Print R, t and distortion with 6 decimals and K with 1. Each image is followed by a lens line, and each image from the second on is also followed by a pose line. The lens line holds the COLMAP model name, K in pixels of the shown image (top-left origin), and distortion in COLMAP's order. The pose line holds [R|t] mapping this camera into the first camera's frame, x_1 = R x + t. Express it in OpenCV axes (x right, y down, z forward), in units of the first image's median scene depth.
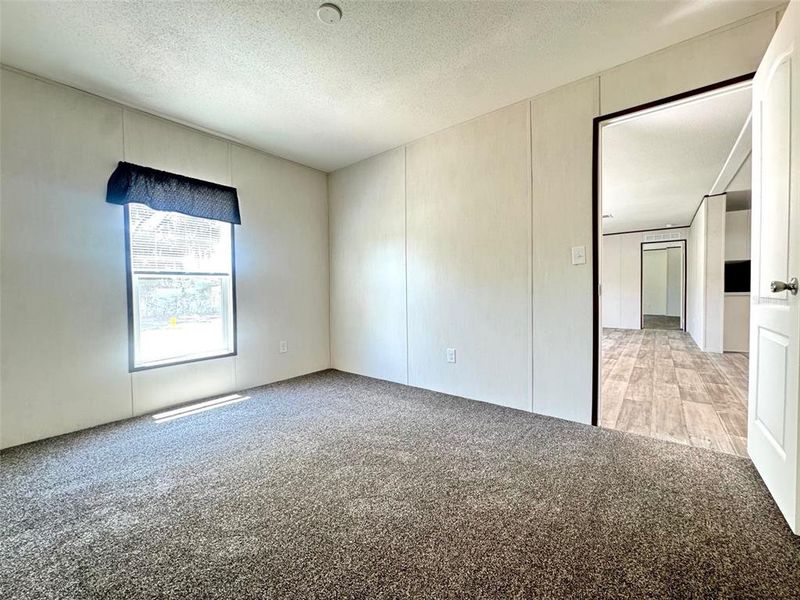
lens RADIAL K [[334.3, 0, 402.4], [0, 334.3, 300.1], [0, 0, 1]] dist [-0.002529, -0.000358]
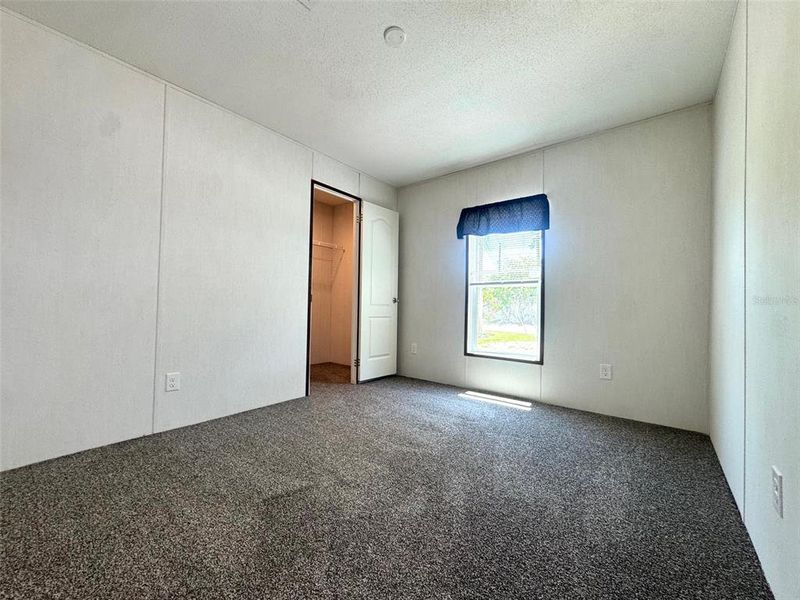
lens RADIAL K [[334.3, 0, 402.4], [0, 334.3, 300.1], [0, 0, 1]] dist [-0.002529, -0.000358]
pose [[-0.041108, -0.001800, -0.999153, 0.521835], [-0.044622, 0.999004, 0.000037, -0.003937], [0.998158, 0.044586, -0.041147, 0.674791]]
